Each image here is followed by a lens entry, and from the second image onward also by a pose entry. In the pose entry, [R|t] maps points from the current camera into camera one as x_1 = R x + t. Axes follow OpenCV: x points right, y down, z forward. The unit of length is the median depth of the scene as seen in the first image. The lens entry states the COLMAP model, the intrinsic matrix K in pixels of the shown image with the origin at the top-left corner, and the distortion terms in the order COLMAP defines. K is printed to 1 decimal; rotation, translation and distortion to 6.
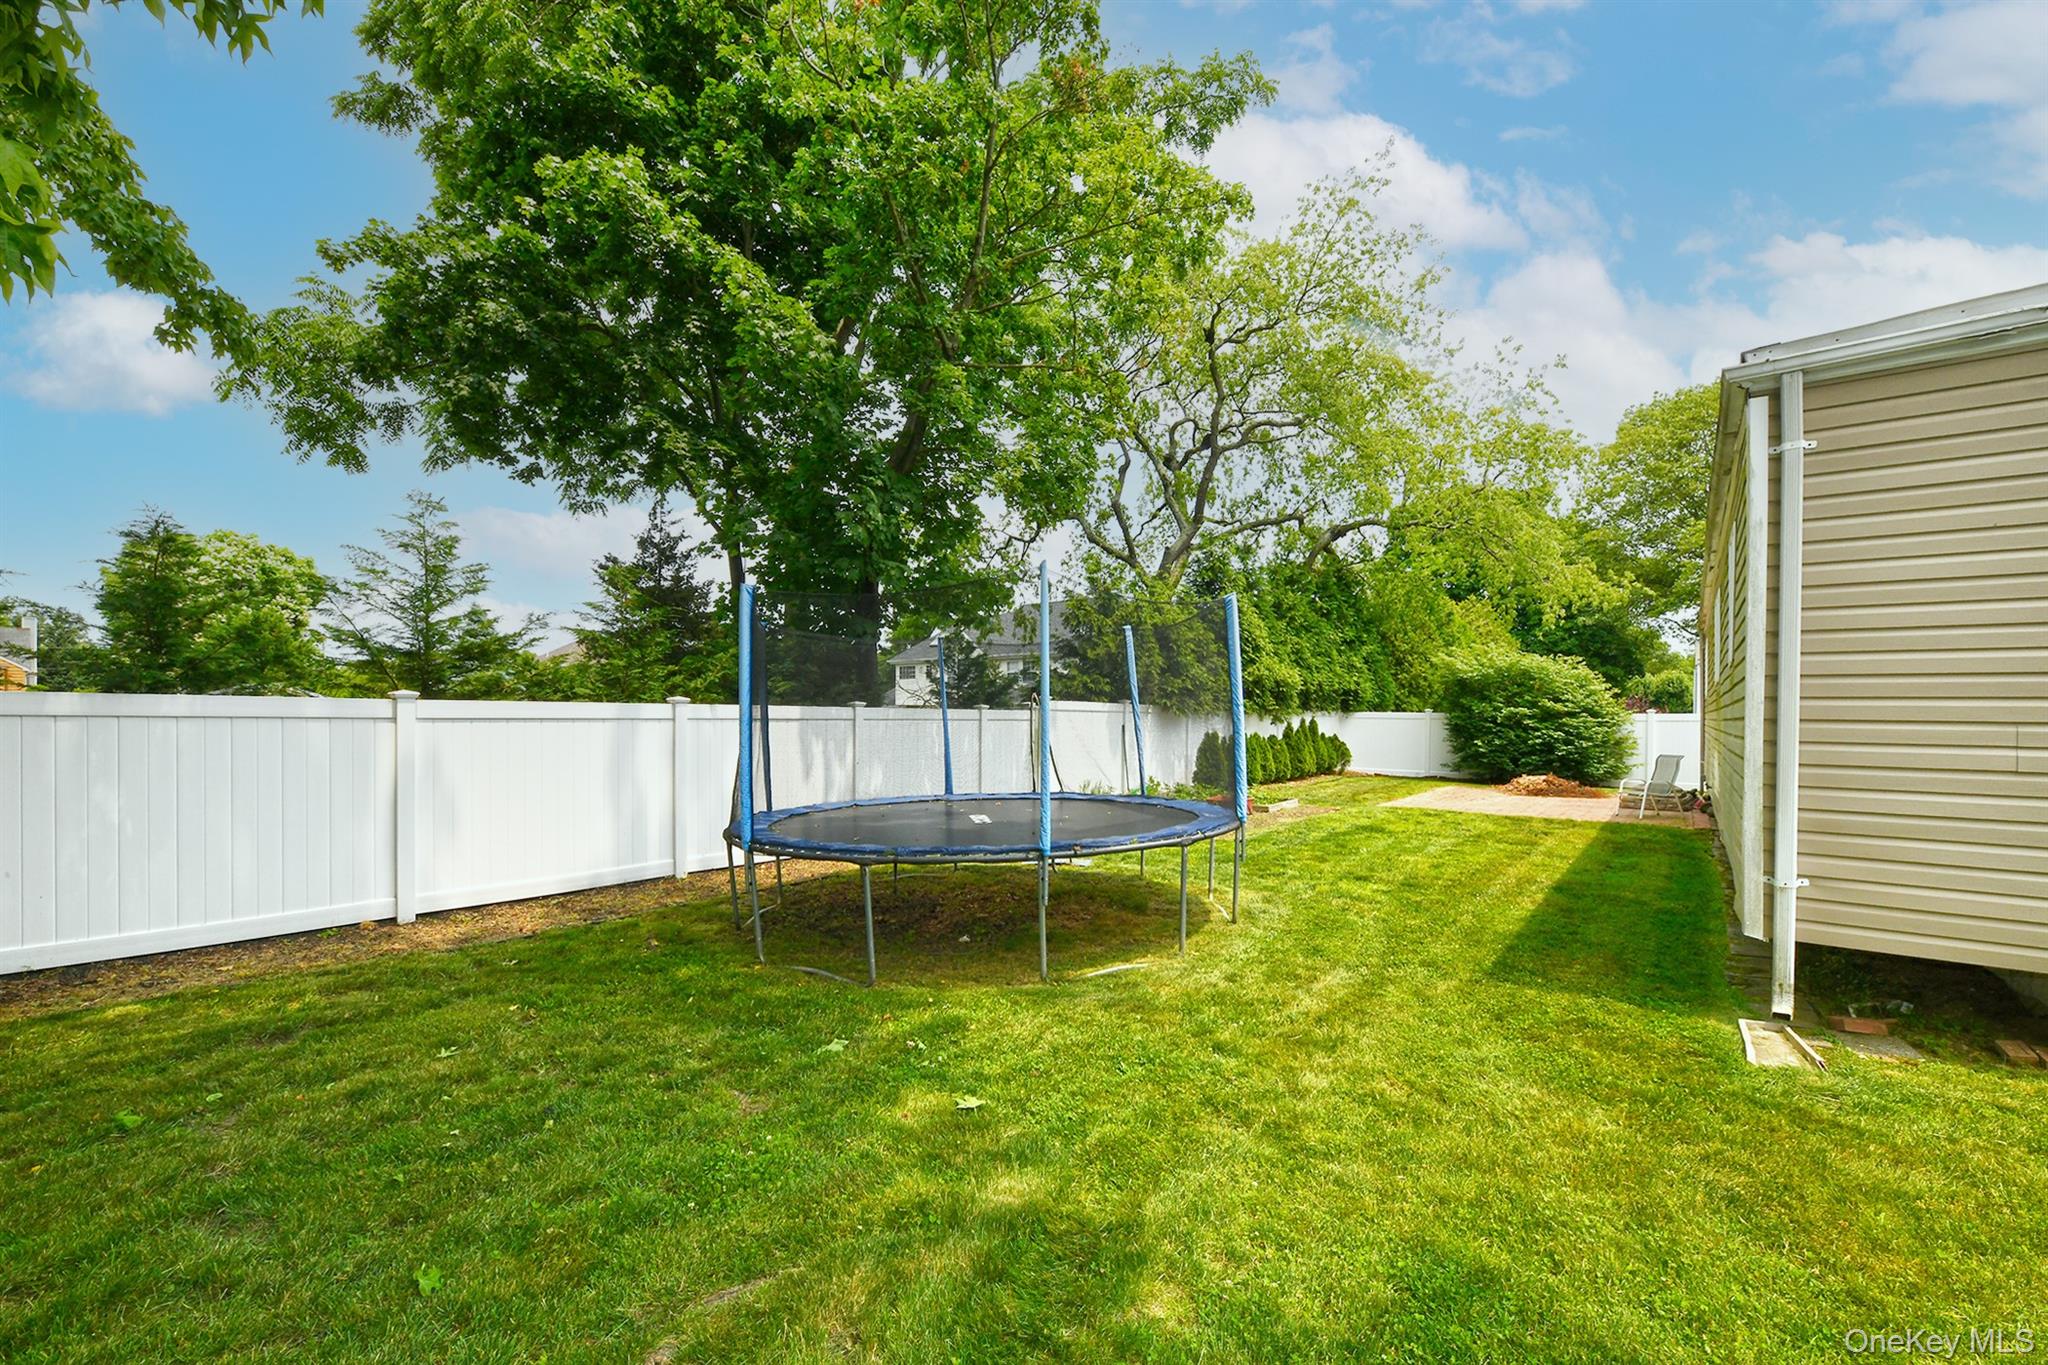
lens RADIAL K [[869.4, 0, 1025.5], [0, 869.4, 691.8], [0, 0, 1]] dist [-0.008687, -0.002657]
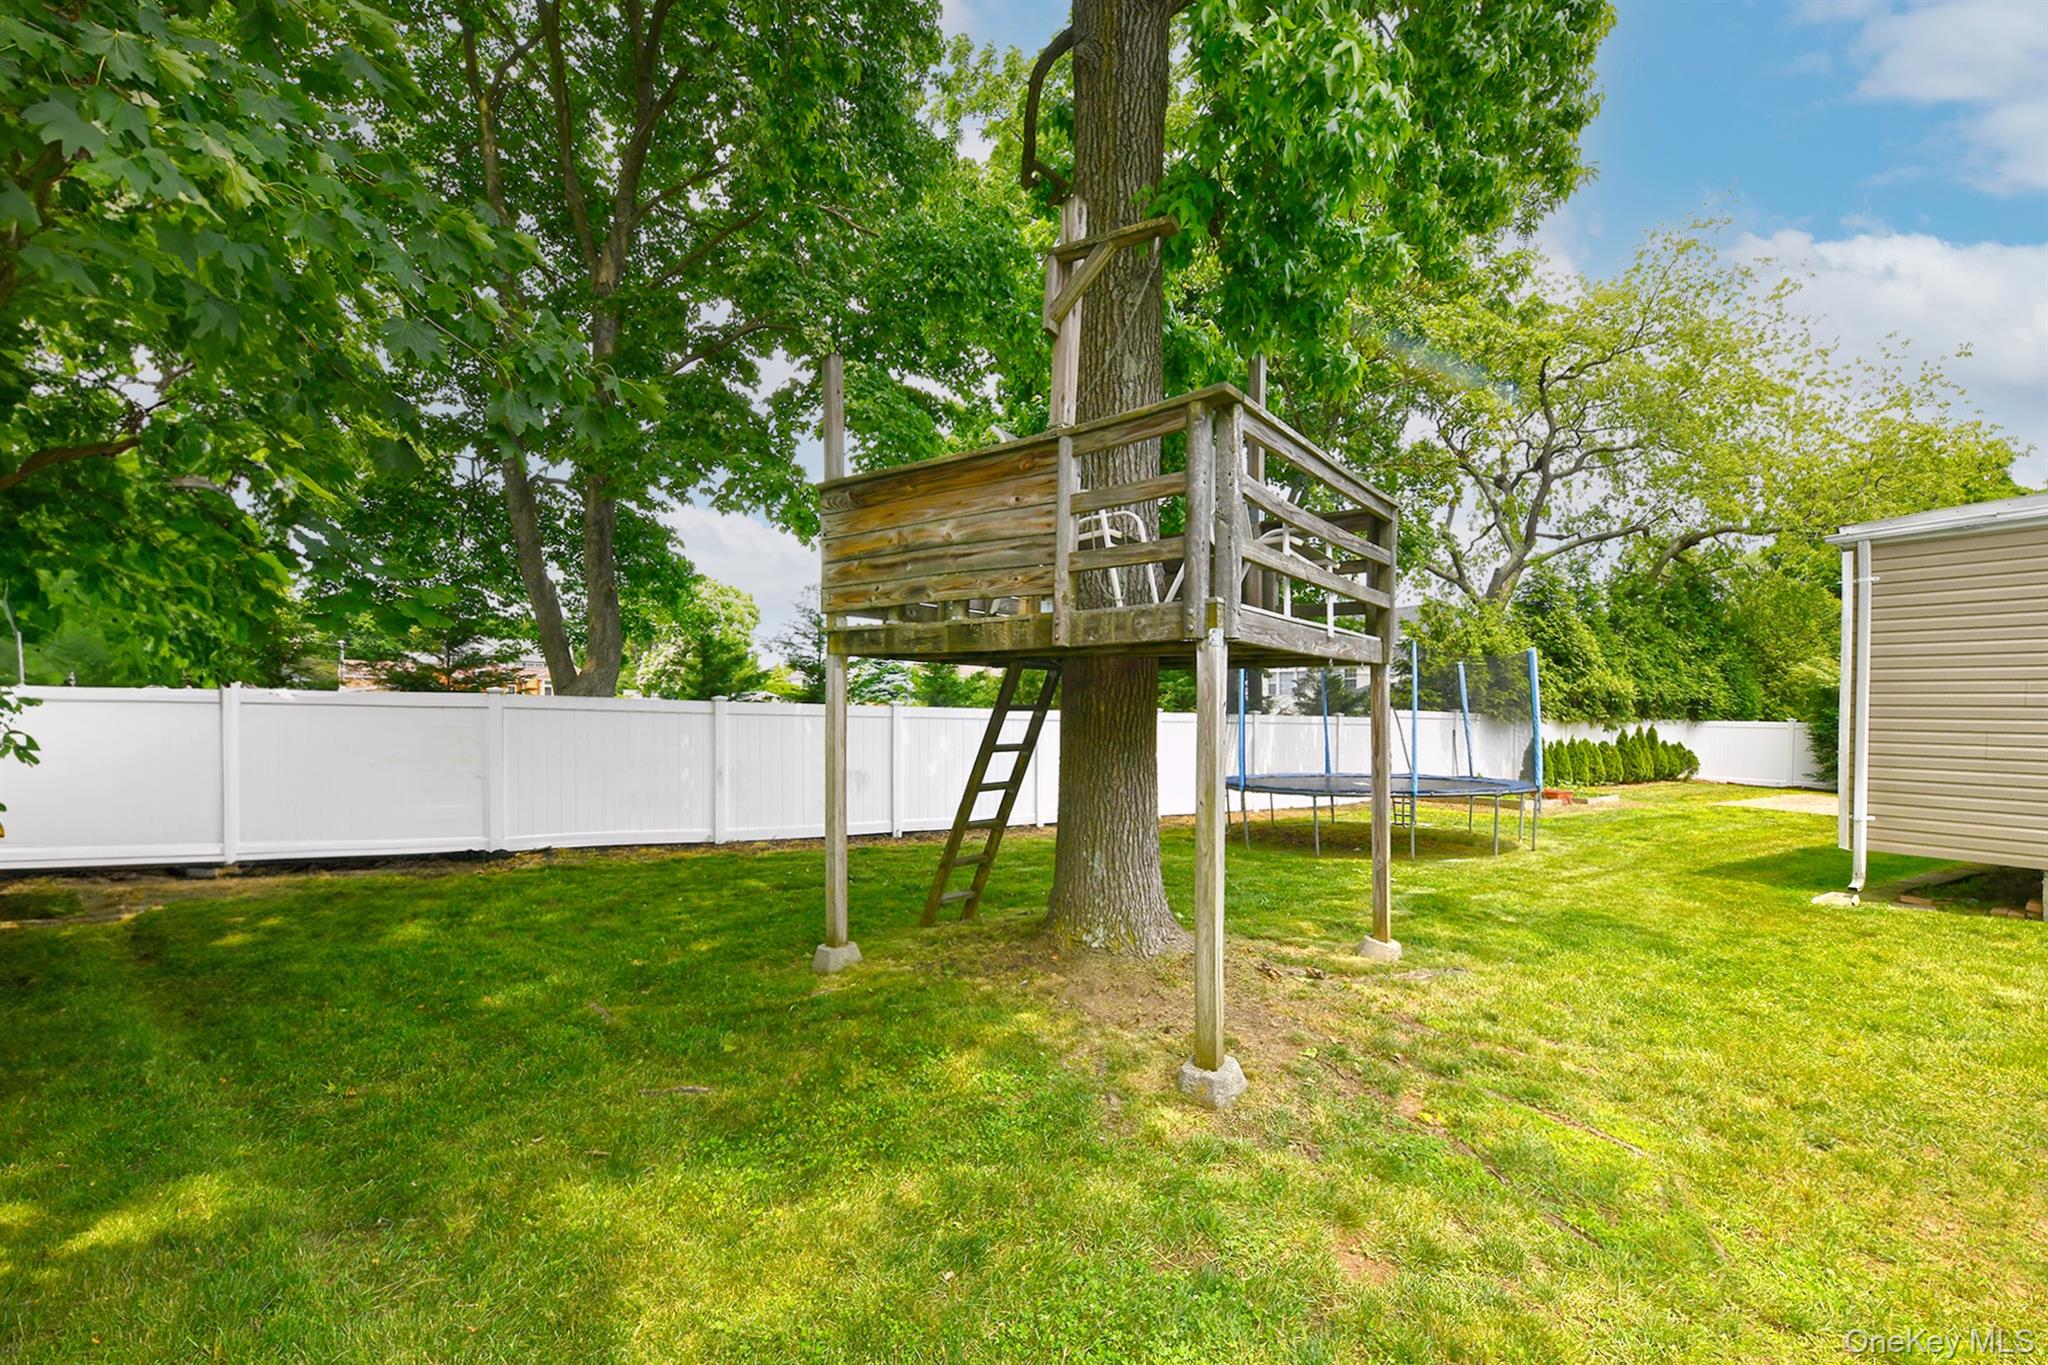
lens RADIAL K [[869.4, 0, 1017.0], [0, 869.4, 701.2], [0, 0, 1]] dist [-0.008687, -0.002657]
pose [[0.939512, 0.002336, -0.342507, -0.031299], [-0.000125, 0.999979, 0.006476, -0.006545], [0.342515, -0.006041, 0.939493, -0.235504]]
